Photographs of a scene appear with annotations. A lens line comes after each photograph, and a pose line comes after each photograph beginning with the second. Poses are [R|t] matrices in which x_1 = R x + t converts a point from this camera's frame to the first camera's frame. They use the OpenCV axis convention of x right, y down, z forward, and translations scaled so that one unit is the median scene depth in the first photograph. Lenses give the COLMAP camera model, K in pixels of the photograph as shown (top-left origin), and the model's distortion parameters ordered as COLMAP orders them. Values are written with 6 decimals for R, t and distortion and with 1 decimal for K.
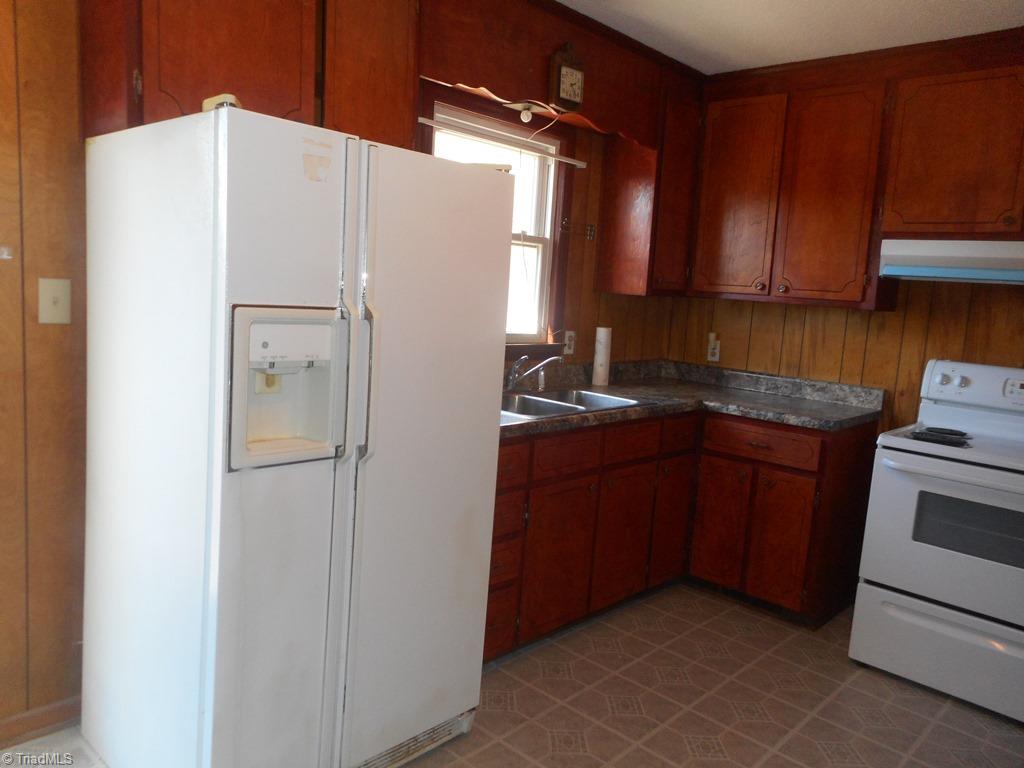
lens RADIAL K [[760.1, 0, 495.8], [0, 760.1, 387.6], [0, 0, 1]] dist [0.008866, 0.009238]
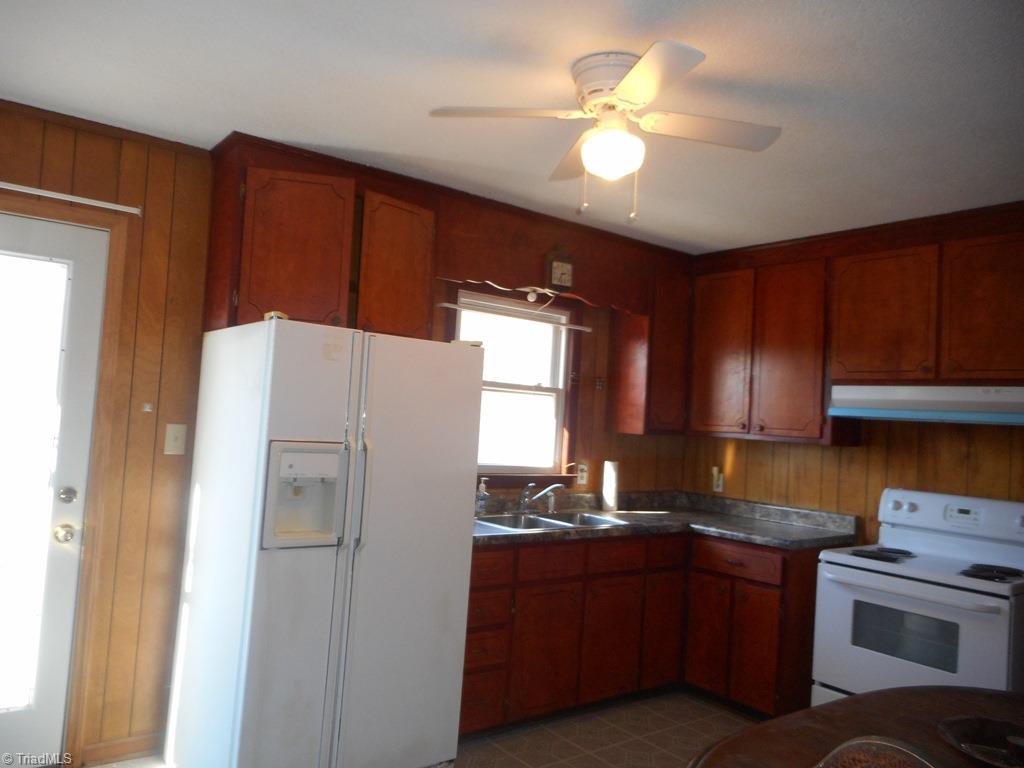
lens RADIAL K [[760.1, 0, 495.8], [0, 760.1, 387.6], [0, 0, 1]] dist [0.008866, 0.009238]
pose [[0.986809, -0.018485, -0.160828, 0.183183], [-0.011976, 0.982402, -0.186394, 0.035624], [0.161443, 0.185862, 0.969222, -0.231555]]
